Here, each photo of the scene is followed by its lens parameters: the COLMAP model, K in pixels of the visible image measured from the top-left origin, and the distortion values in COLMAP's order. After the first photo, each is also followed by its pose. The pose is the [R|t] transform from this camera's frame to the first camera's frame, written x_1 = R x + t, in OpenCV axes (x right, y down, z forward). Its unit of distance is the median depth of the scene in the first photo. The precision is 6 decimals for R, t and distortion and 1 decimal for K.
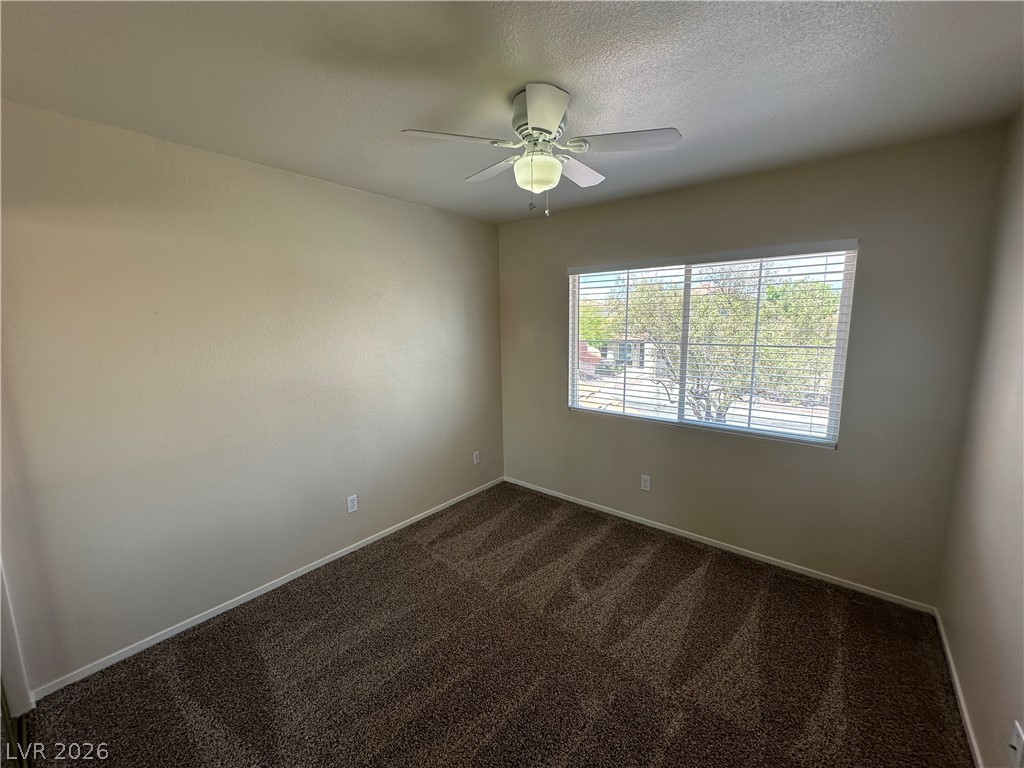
lens RADIAL K [[409.4, 0, 513.2], [0, 409.4, 382.8], [0, 0, 1]] dist [-0.000690, 0.000158]
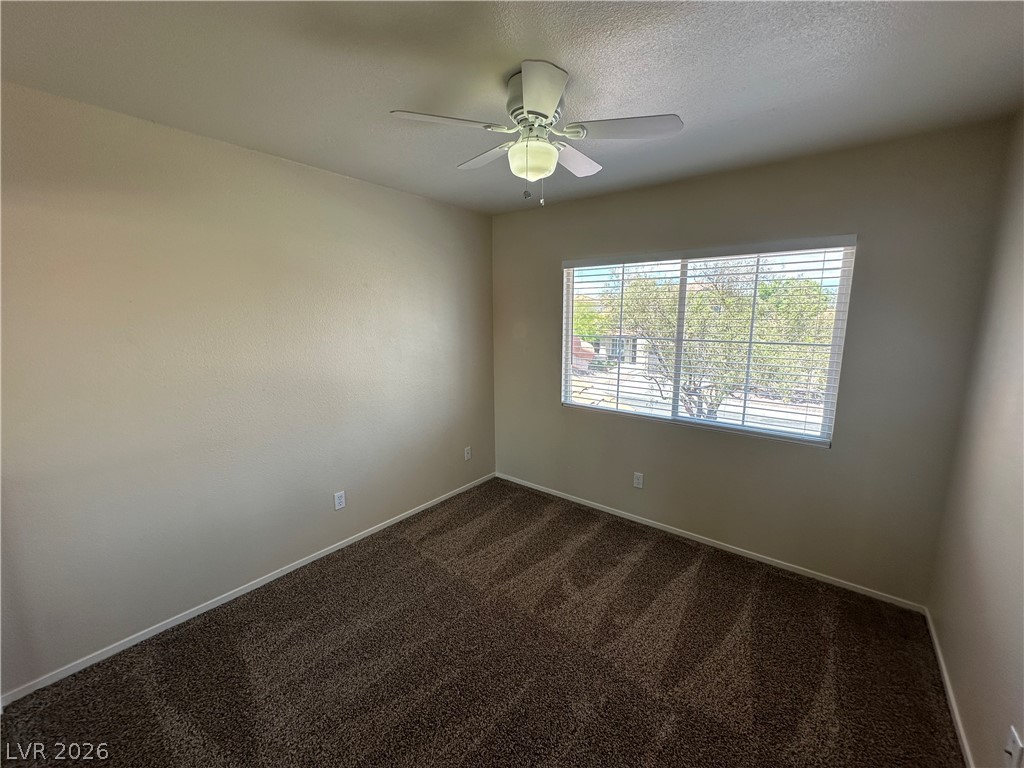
lens RADIAL K [[409.4, 0, 514.8], [0, 409.4, 383.6], [0, 0, 1]] dist [-0.000690, 0.000158]
pose [[0.999717, 0.008605, 0.022195, 0.000396], [-0.008959, 0.999833, 0.015903, -0.002502], [-0.022055, -0.016097, 0.999627, 0.026704]]
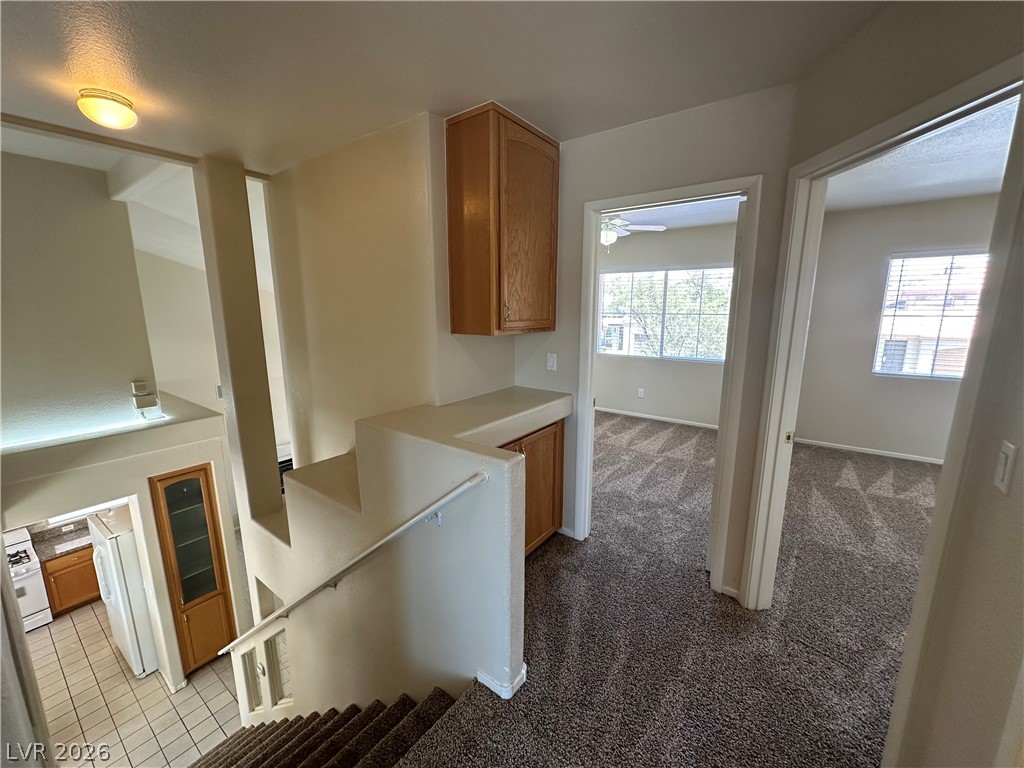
lens RADIAL K [[409.4, 0, 509.4], [0, 409.4, 382.9], [0, 0, 1]] dist [-0.000690, 0.000158]
pose [[0.999073, -0.001650, 0.043027, -0.449345], [-0.000021, 0.999246, 0.038815, 0.180321], [-0.043058, -0.038779, 0.998320, -1.034324]]
